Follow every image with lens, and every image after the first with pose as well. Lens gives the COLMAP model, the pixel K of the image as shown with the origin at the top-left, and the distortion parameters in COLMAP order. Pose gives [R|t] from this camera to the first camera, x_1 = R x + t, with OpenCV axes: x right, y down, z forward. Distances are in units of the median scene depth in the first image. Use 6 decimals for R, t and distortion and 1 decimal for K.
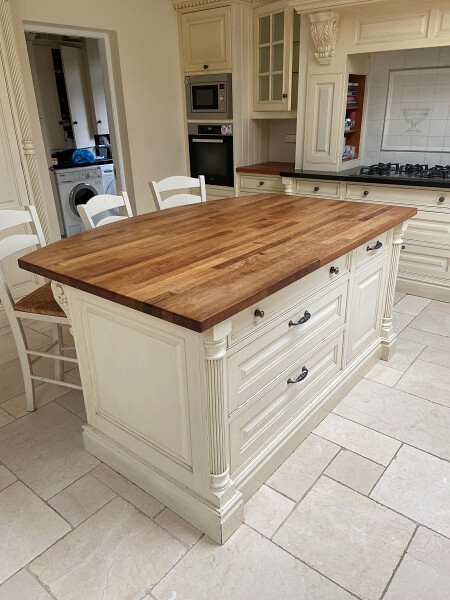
lens RADIAL K [[458.1, 0, 232.2], [0, 458.1, 295.1], [0, 0, 1]] dist [0.135728, -0.164795]
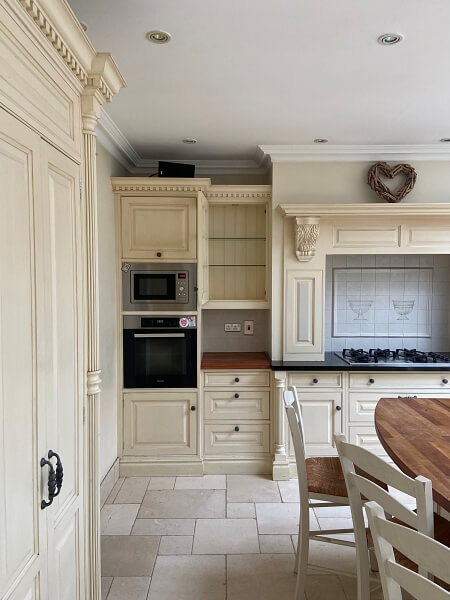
lens RADIAL K [[458.1, 0, 232.2], [0, 458.1, 295.1], [0, 0, 1]] dist [0.135728, -0.164795]
pose [[0.774419, -0.004032, 0.632660, -0.523517], [0.223295, 0.937370, -0.267353, -0.179541], [-0.591958, 0.348313, 0.726817, 0.369536]]
